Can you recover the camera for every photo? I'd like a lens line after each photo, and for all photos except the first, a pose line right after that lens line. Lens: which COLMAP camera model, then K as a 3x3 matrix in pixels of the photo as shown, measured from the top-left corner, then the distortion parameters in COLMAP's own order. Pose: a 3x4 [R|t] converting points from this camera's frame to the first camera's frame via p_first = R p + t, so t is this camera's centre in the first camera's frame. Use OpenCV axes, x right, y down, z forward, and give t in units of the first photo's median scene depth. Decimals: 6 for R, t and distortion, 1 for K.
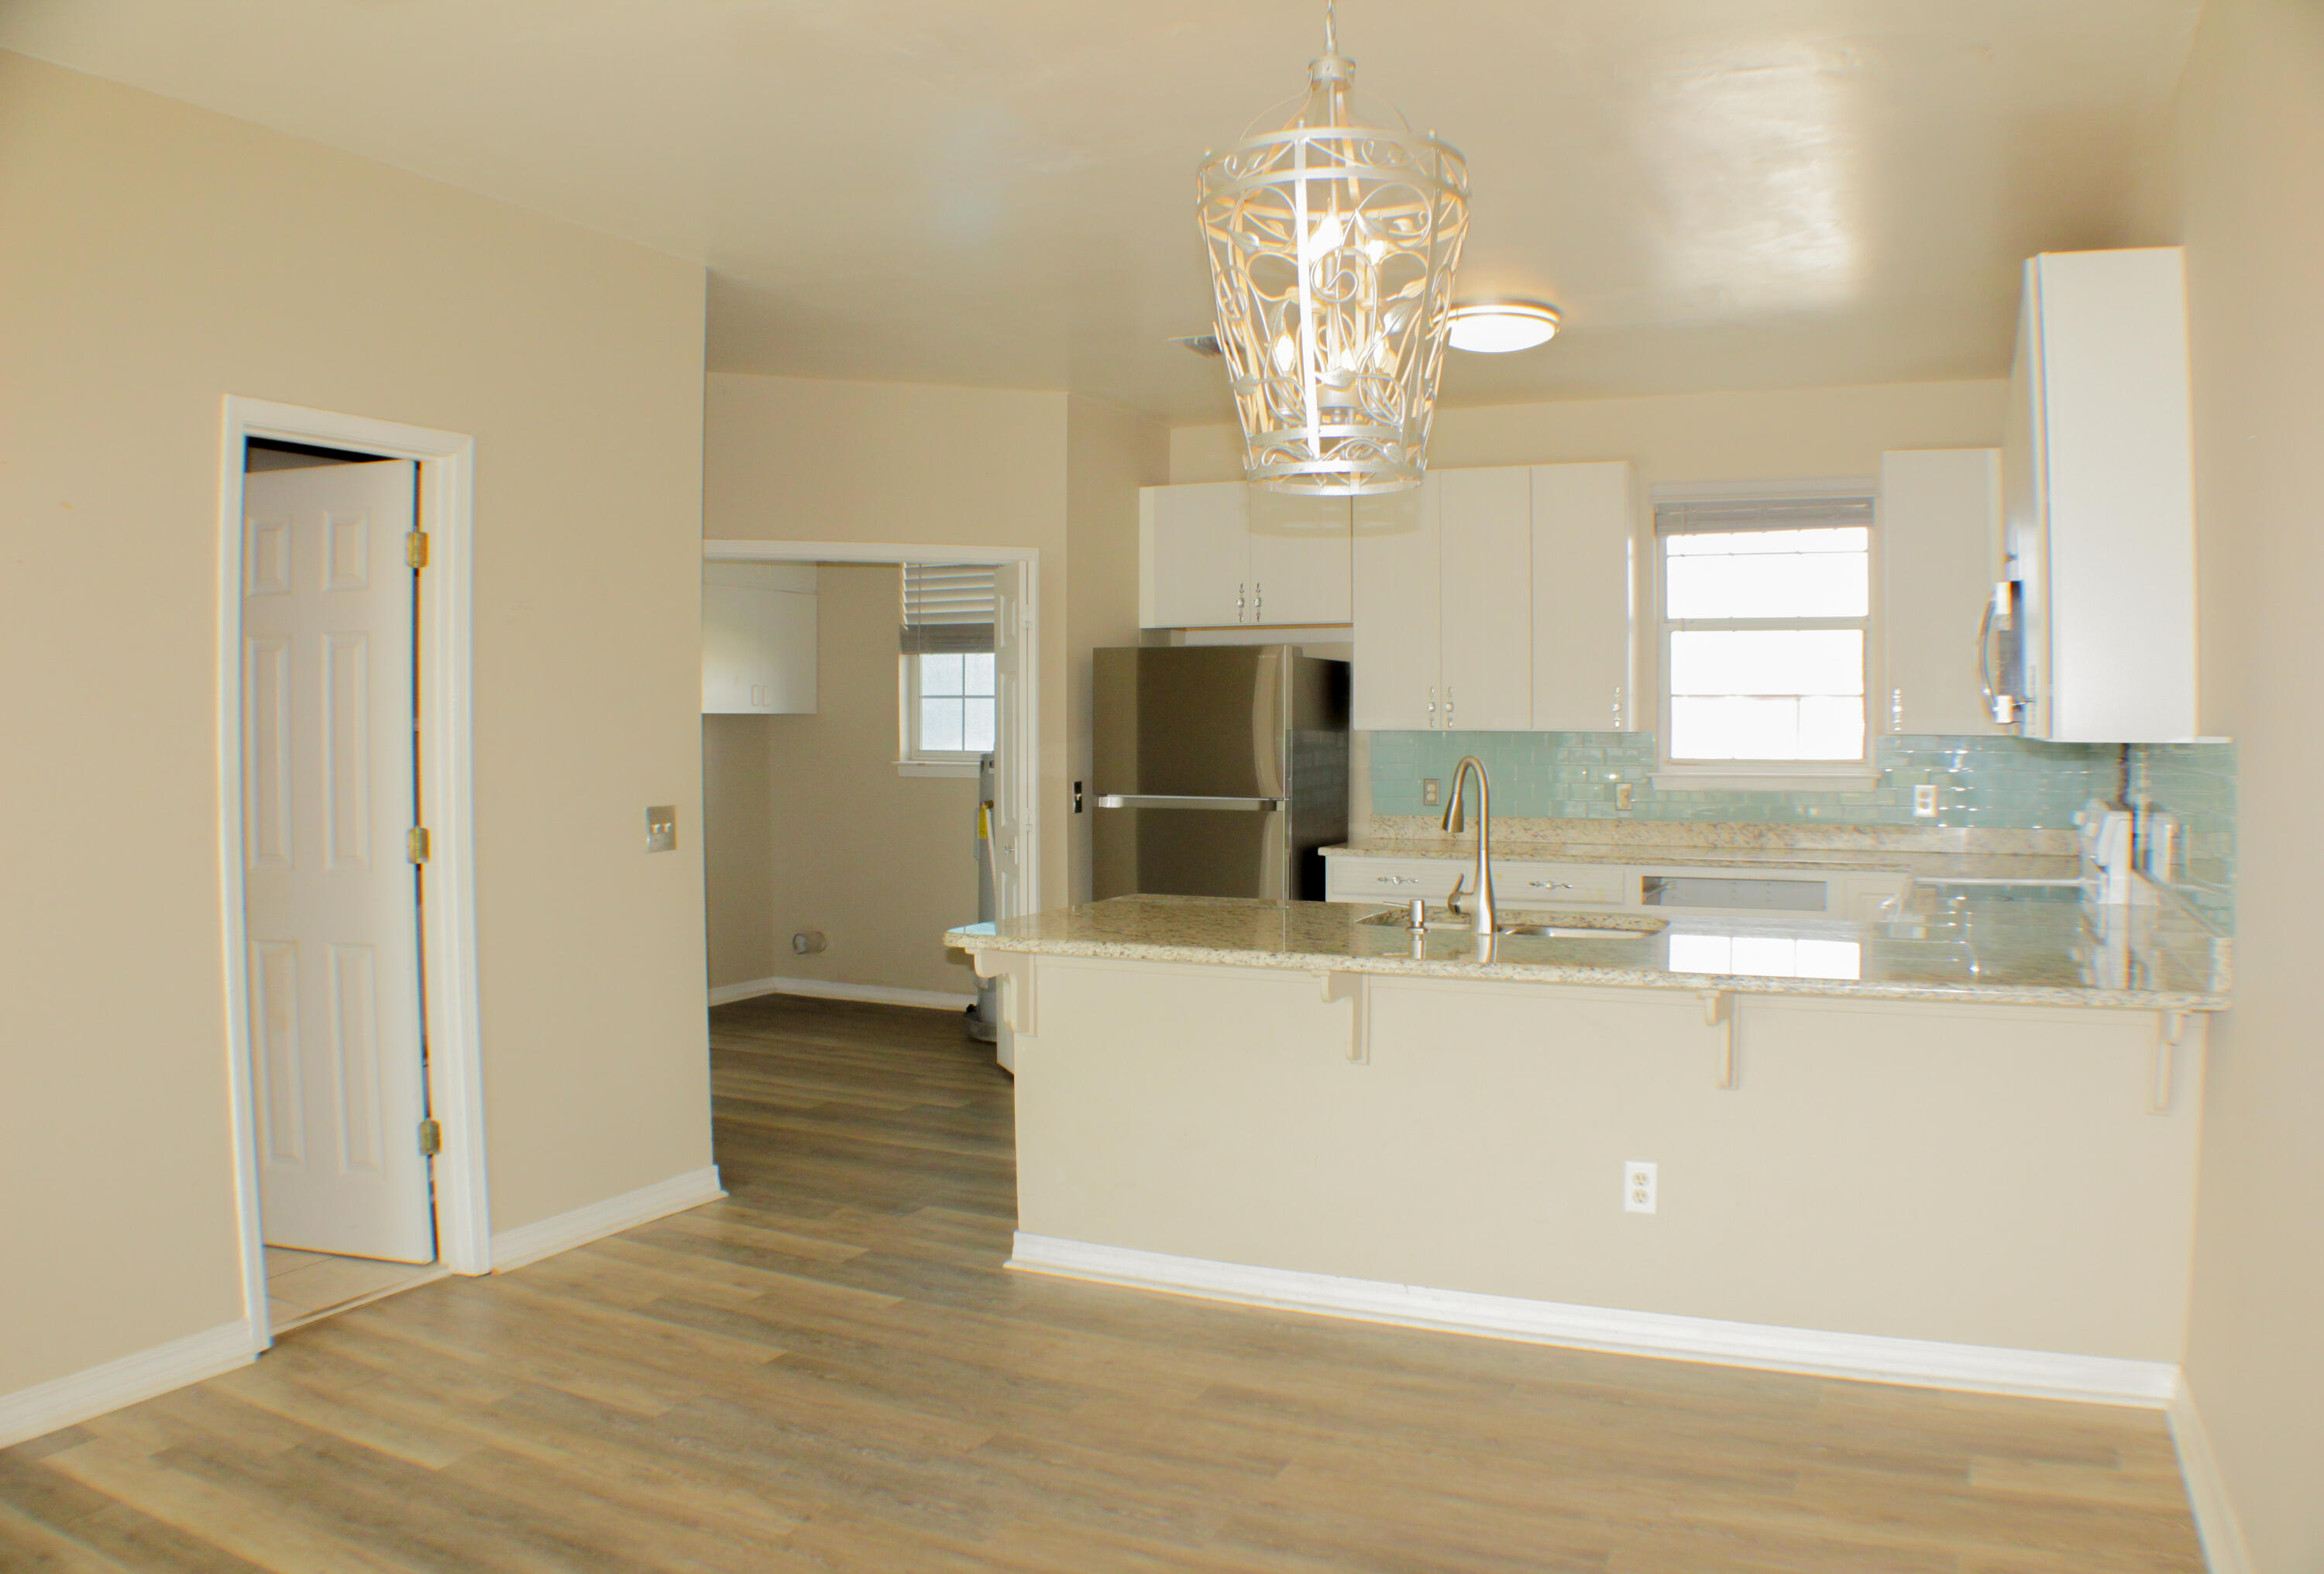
lens RADIAL K [[1697.8, 0, 1200.5], [0, 1697.8, 798.5], [0, 0, 1]] dist [-0.207697, 0.064454]
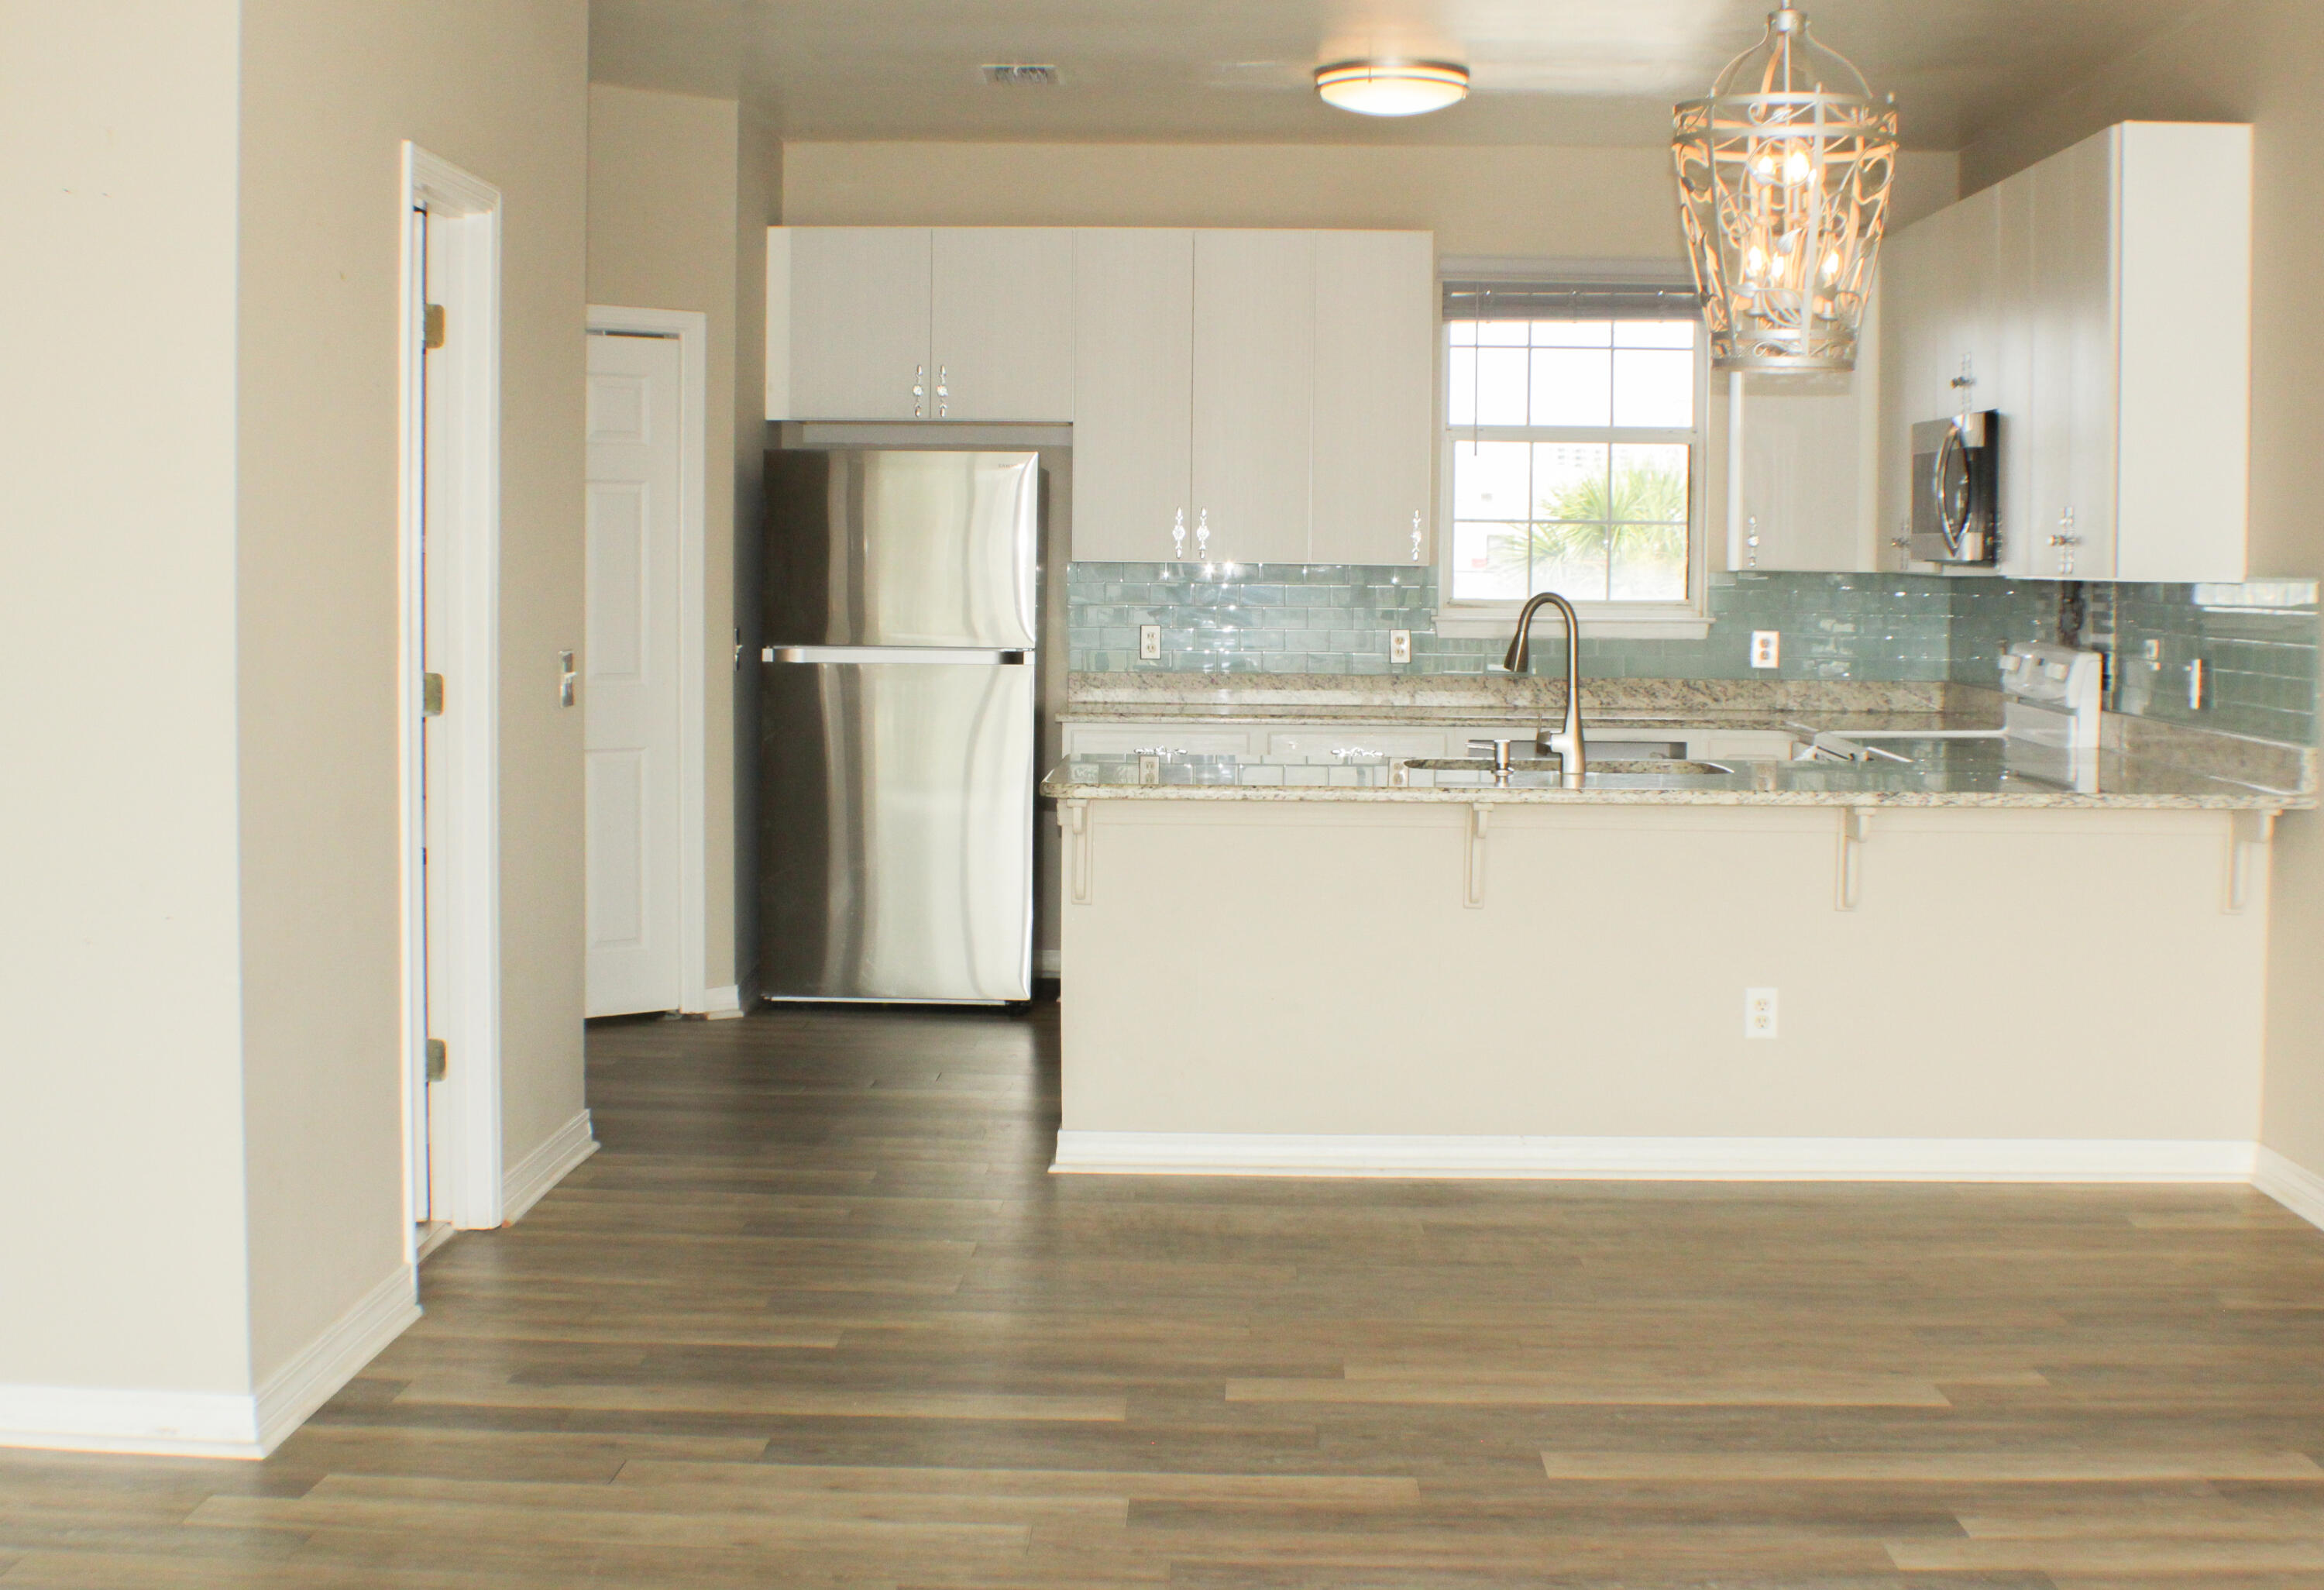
lens RADIAL K [[3131.3, 0, 1126.5], [0, 3131.3, 793.1], [0, 0, 1]] dist [-0.145498, 0.004282]
pose [[0.922302, -0.020402, 0.385932, -0.556803], [0.007158, 0.999336, 0.035722, 0.018152], [-0.386405, -0.030184, 0.921835, -0.411471]]
